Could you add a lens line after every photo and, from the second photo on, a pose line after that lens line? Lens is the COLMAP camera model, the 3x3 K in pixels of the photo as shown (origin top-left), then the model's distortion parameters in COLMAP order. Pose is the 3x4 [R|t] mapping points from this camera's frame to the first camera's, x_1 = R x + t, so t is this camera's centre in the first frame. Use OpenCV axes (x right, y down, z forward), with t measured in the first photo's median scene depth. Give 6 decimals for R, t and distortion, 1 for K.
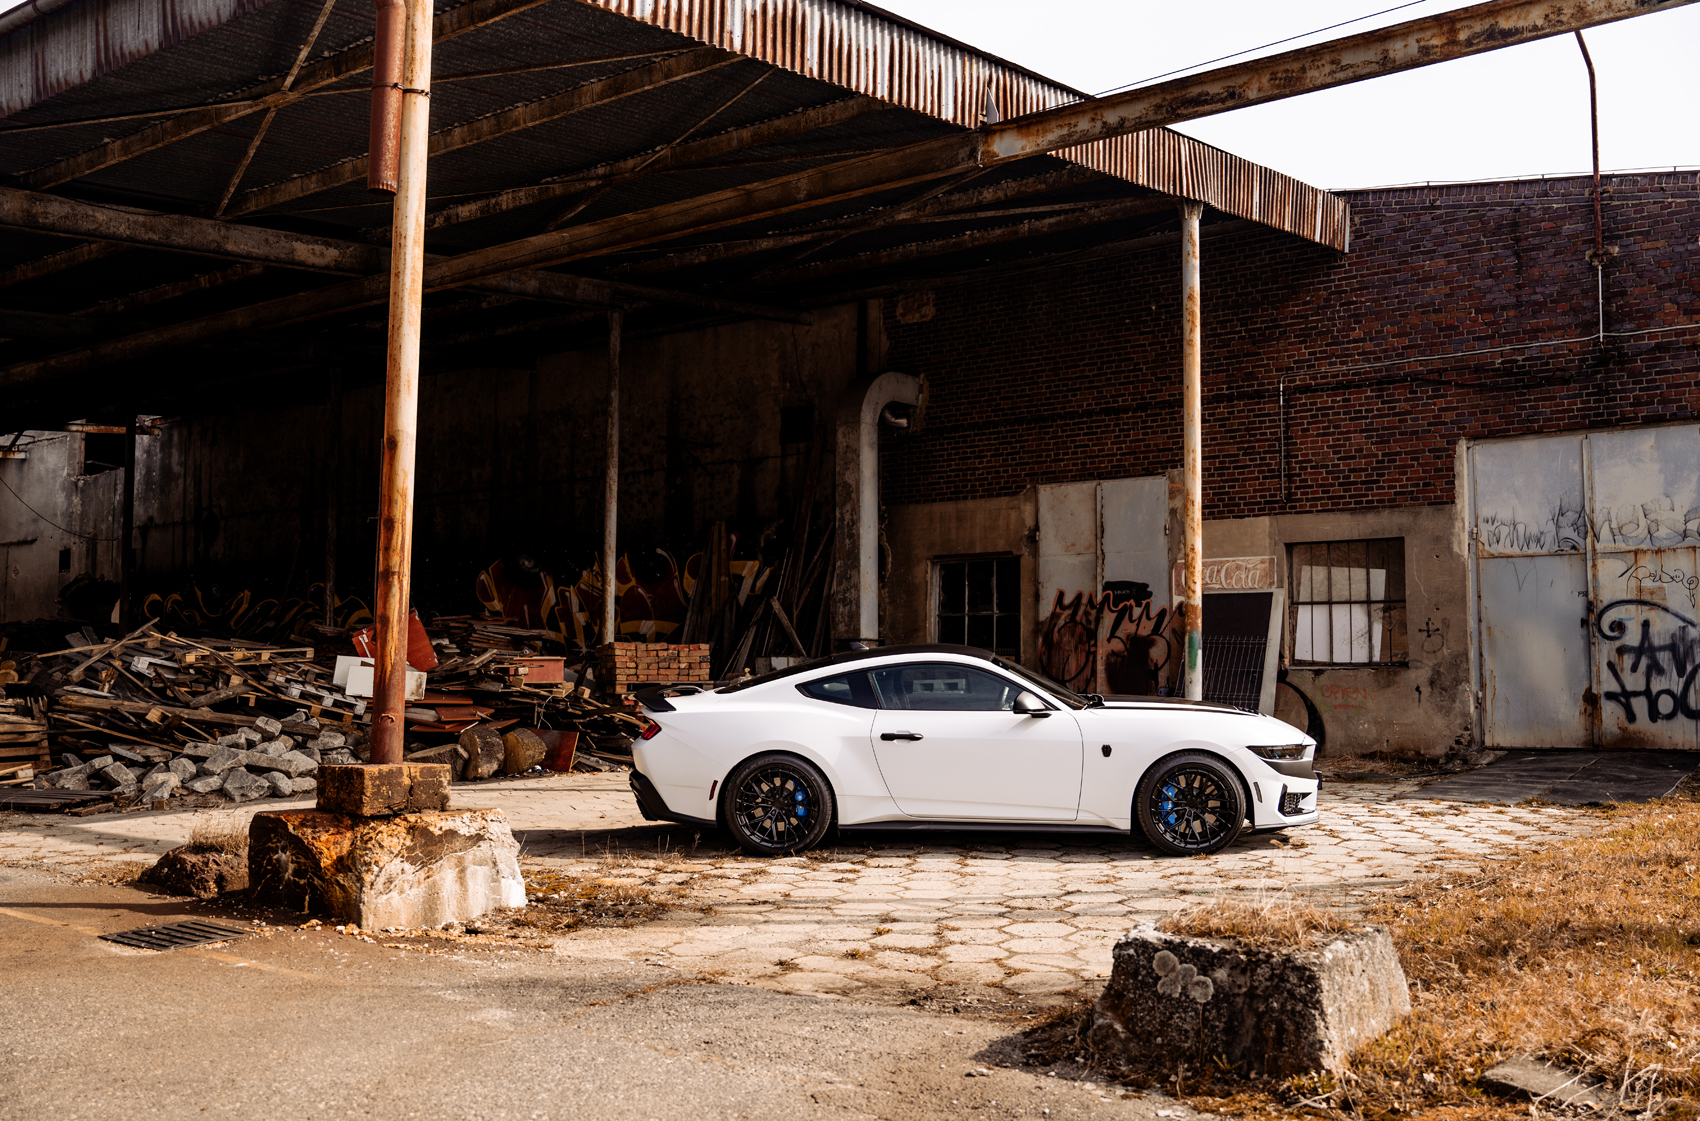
lens RADIAL K [[1729.4, 0, 890.6], [0, 1729.4, 530.1], [0, 0, 1]] dist [-0.001217, 0.014225]
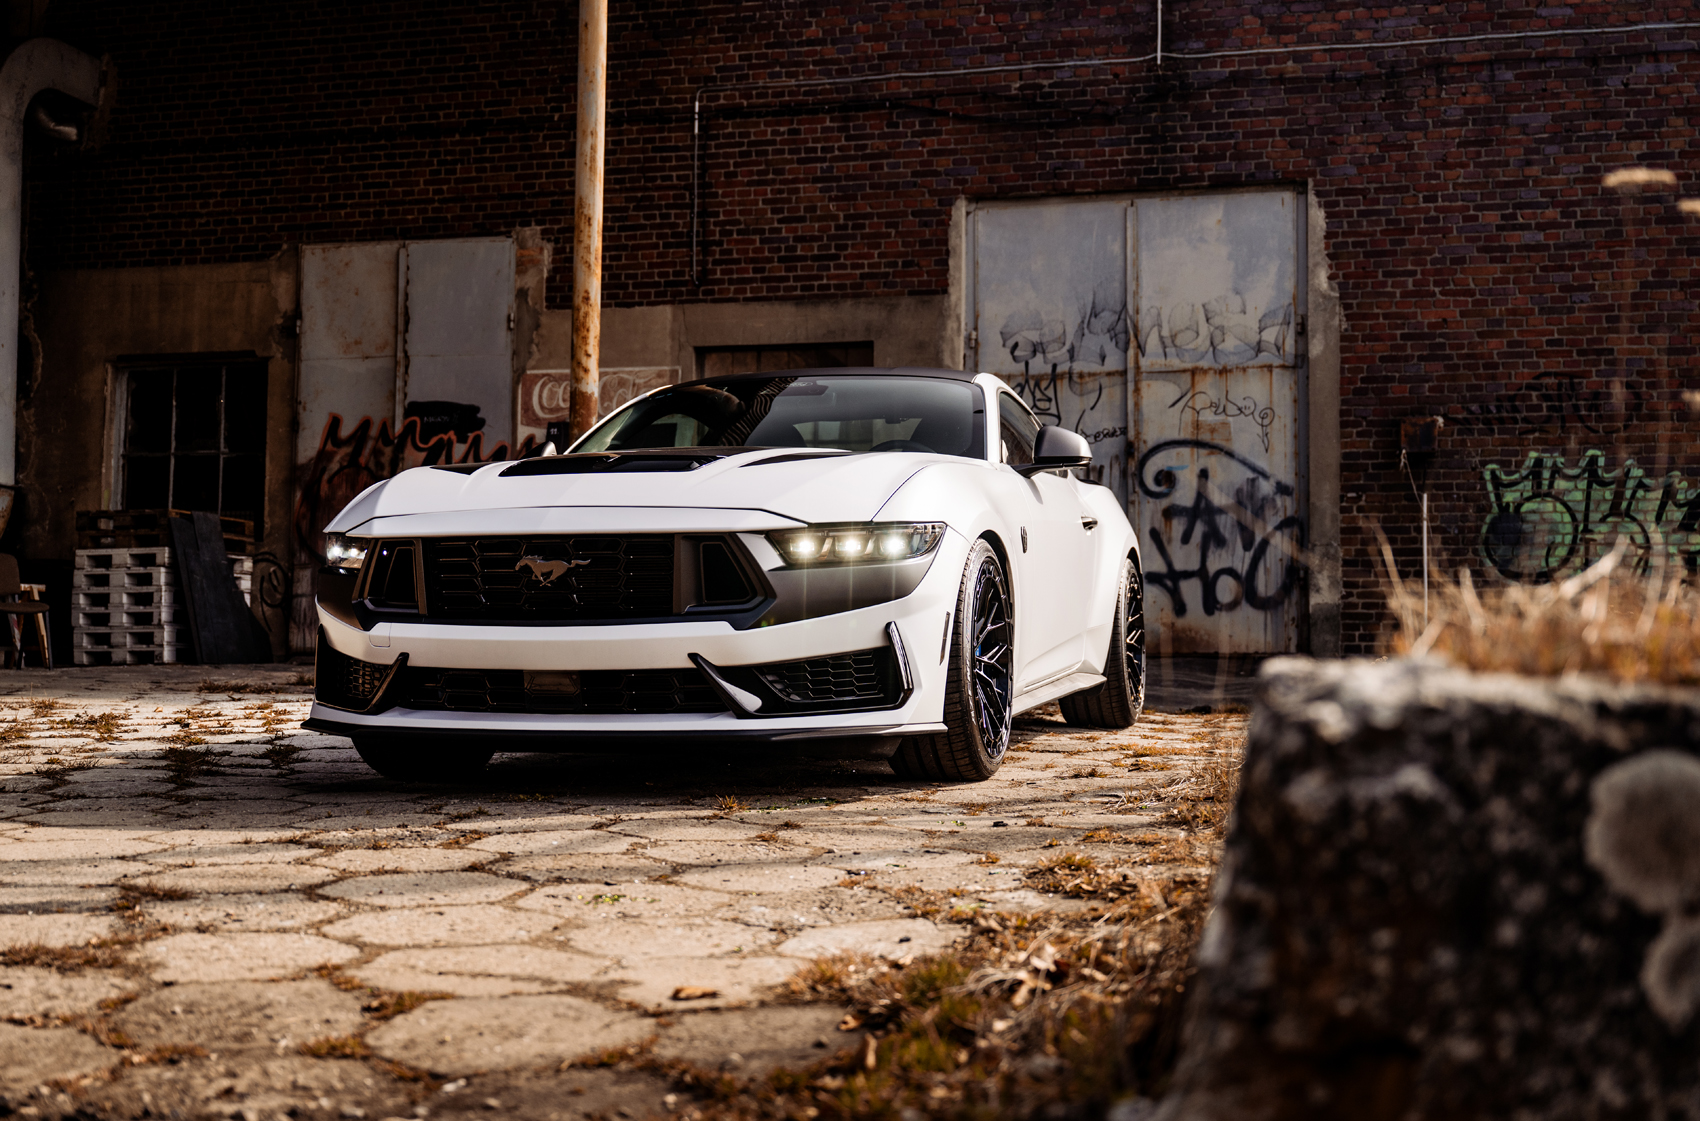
lens RADIAL K [[1971.6, 0, 850.0], [0, 1971.6, 560.5], [0, 0, 1]] dist [0.000688, -0.008831]
pose [[0.927170, 0.023973, 0.373873, 0.007176], [-0.031542, 0.999402, 0.014139, 0.081168], [-0.373310, -0.024901, 0.927372, 0.309986]]
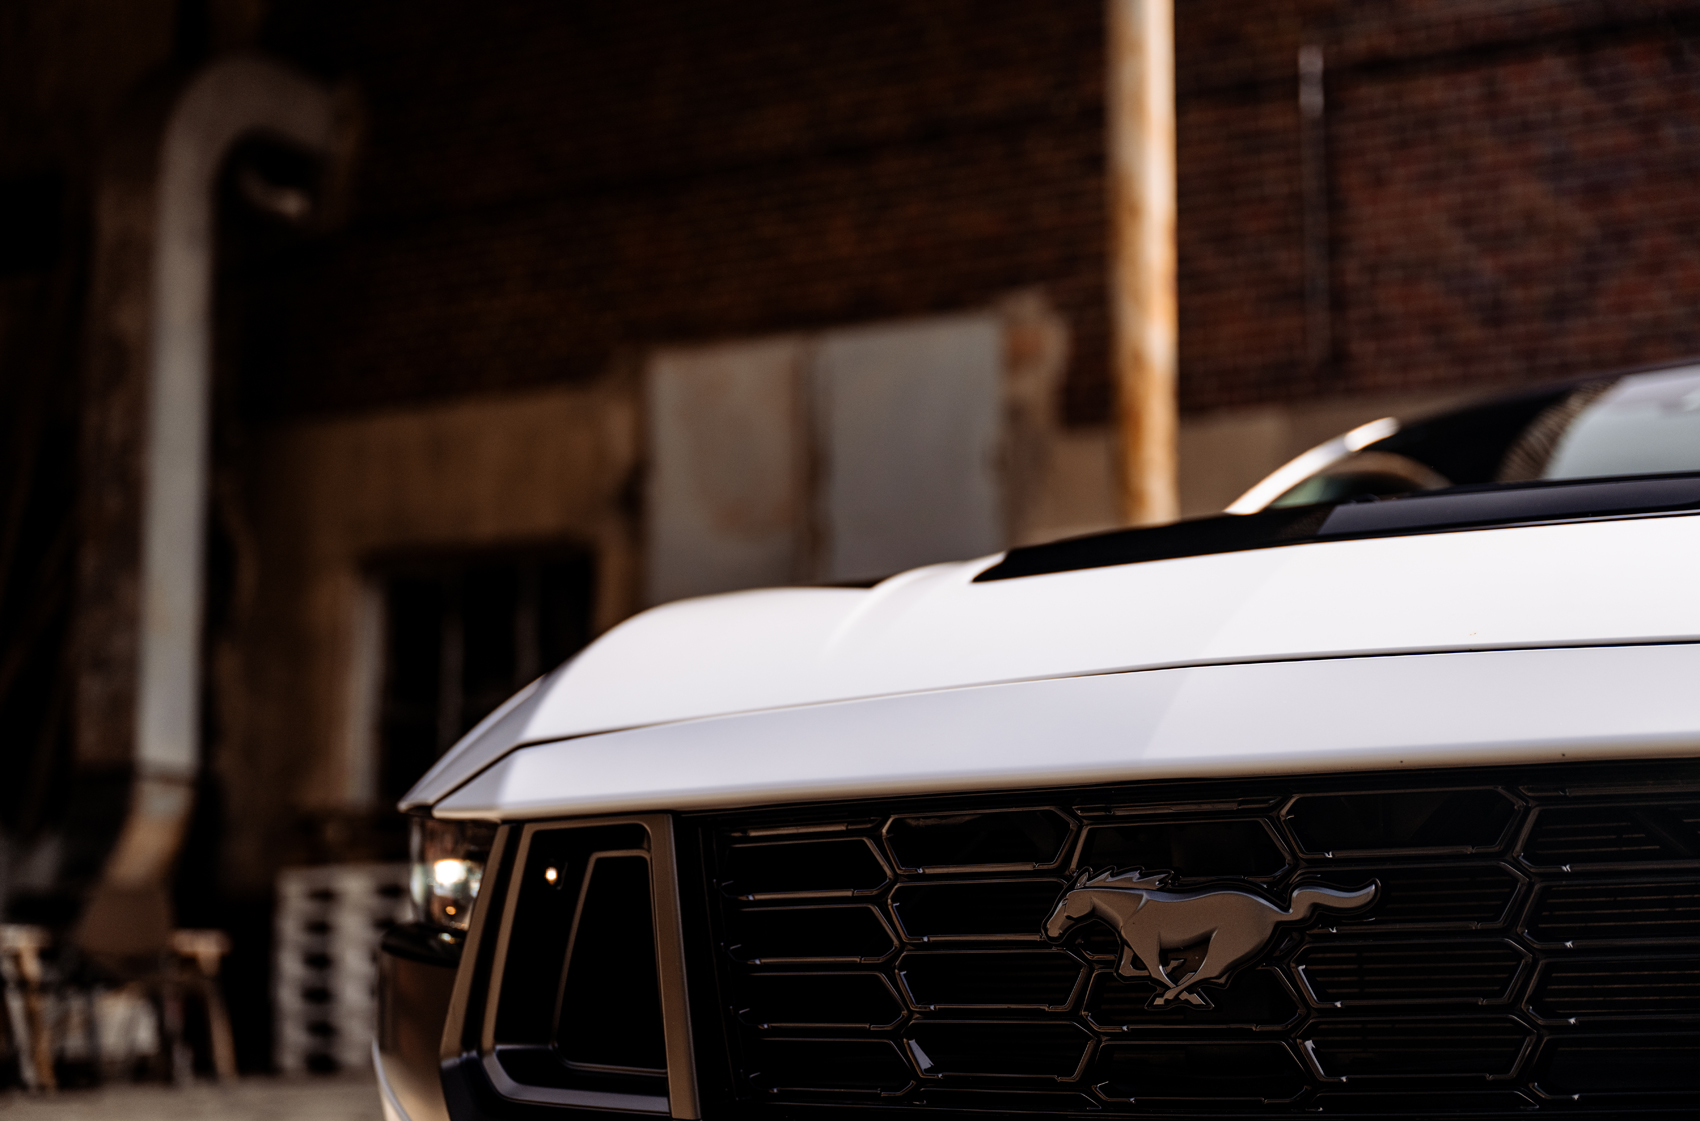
lens RADIAL K [[2624.7, 0, 818.4], [0, 2624.7, 560.6], [0, 0, 1]] dist [-0.006714, -0.026899]
pose [[0.990018, 0.018895, 0.139669, 0.050552], [-0.004943, 0.995018, -0.099574, 0.084442], [-0.140854, 0.097890, 0.985179, 0.514173]]
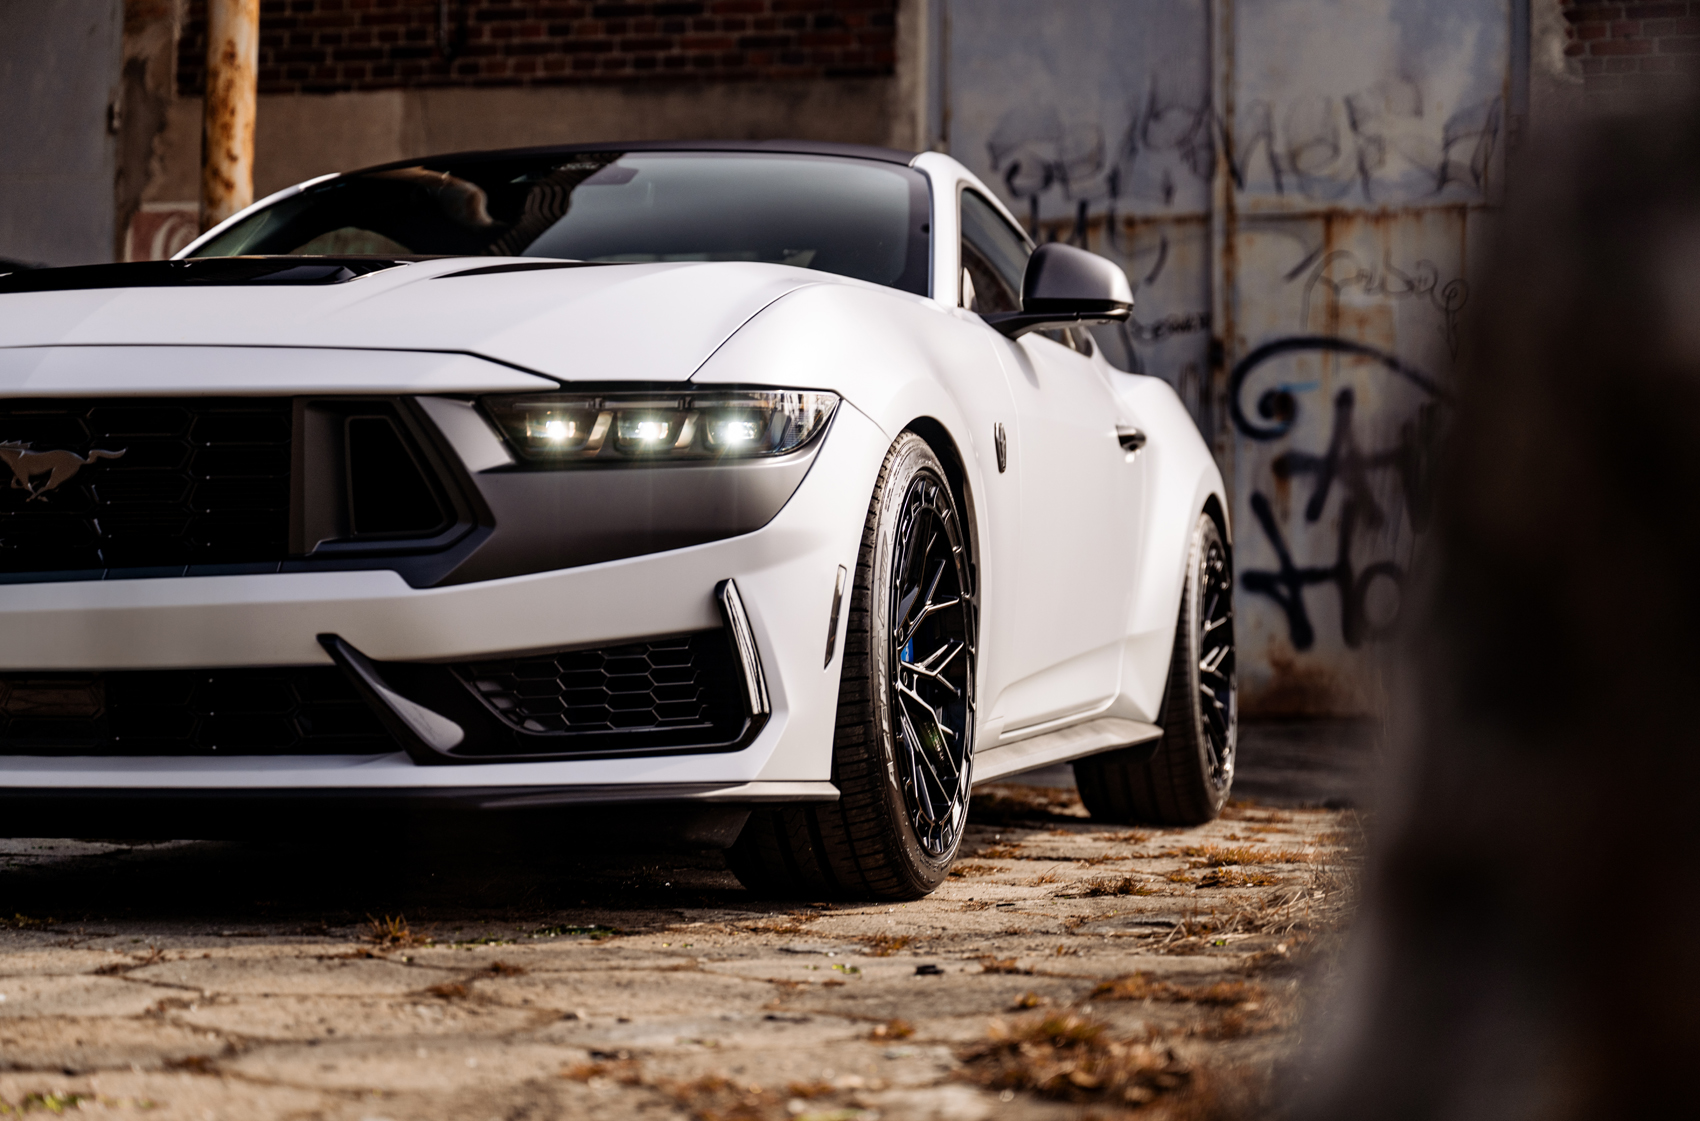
lens RADIAL K [[3314.5, 0, 850.0], [0, 3314.5, 560.5], [0, 0, 1]] dist [0.001691, 0.109589]
pose [[0.916050, 0.033578, 0.399657, 0.032028], [-0.037672, 0.999287, 0.002390, 0.092253], [-0.399292, -0.017245, 0.916662, 0.347597]]
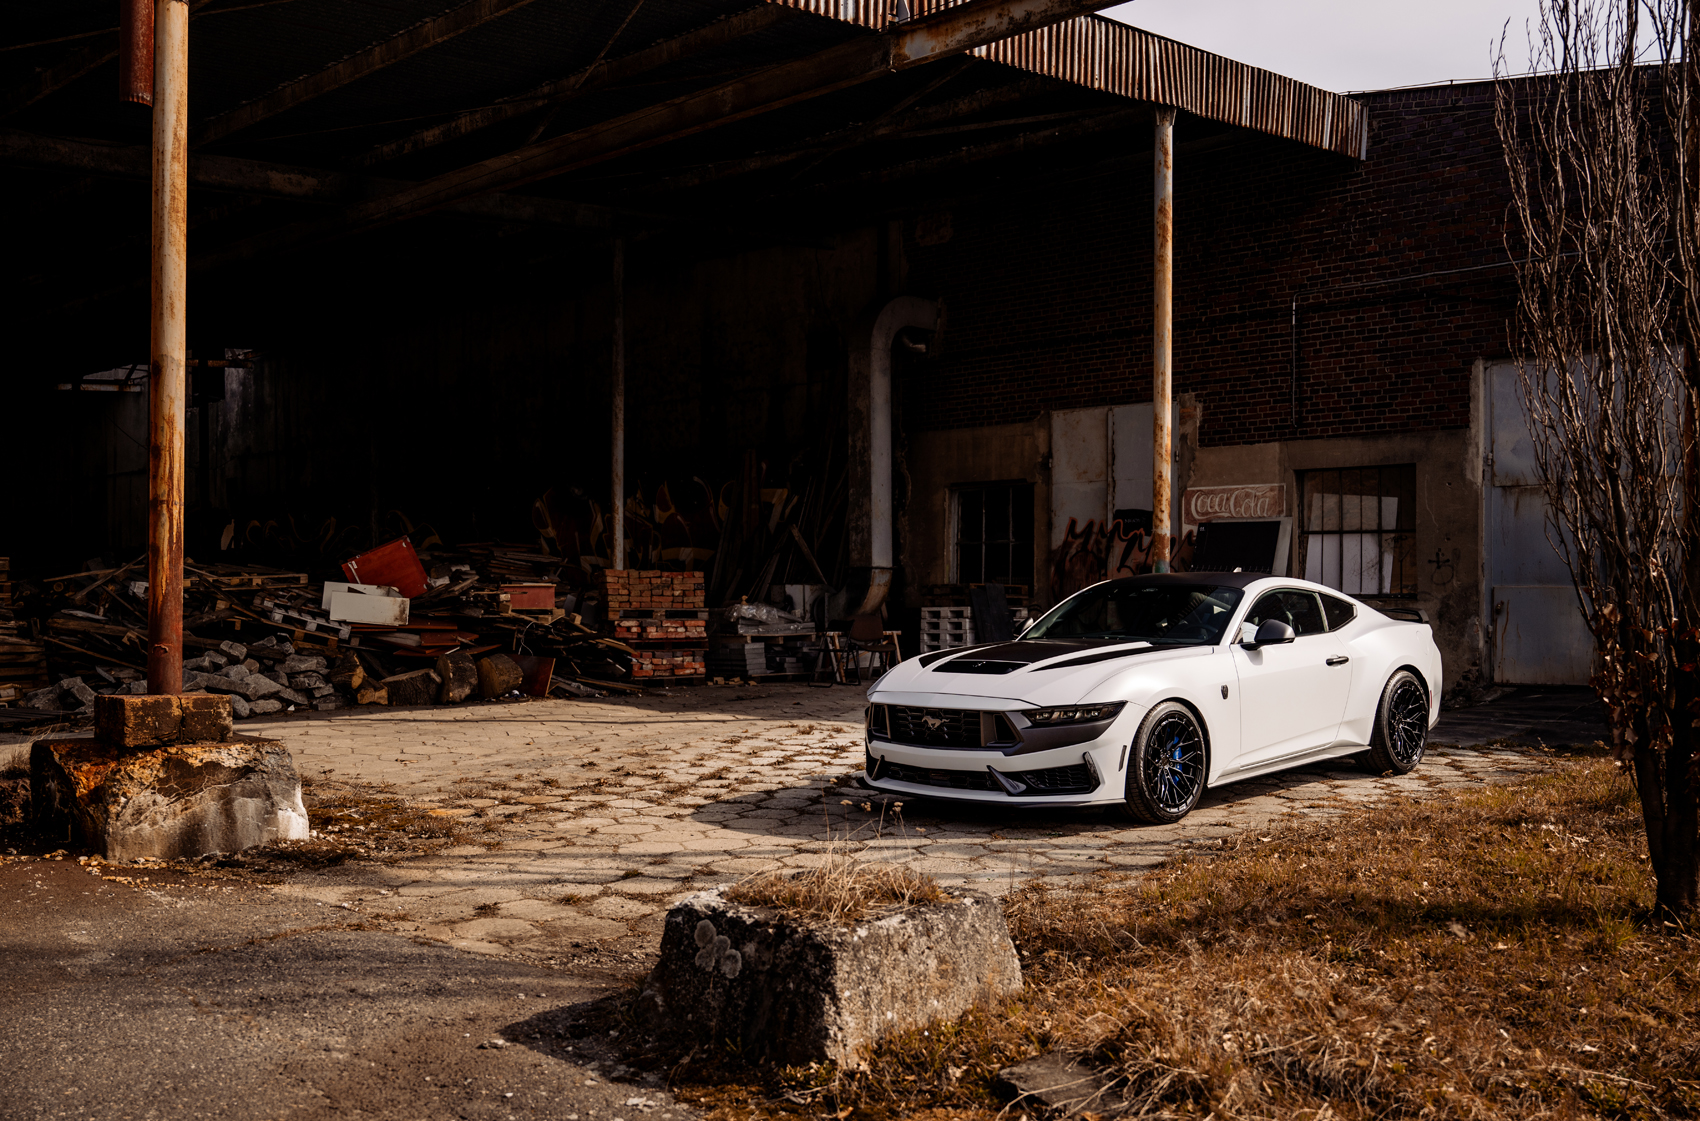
lens RADIAL K [[1663.0, 0, 914.3], [0, 1663.0, 602.8], [0, 0, 1]] dist [0.001168, 0.001402]
pose [[0.993667, 0.007314, -0.112123, 0.131293], [0.002399, 0.996271, 0.086245, 0.000962], [0.112336, -0.085968, 0.989945, 0.058923]]
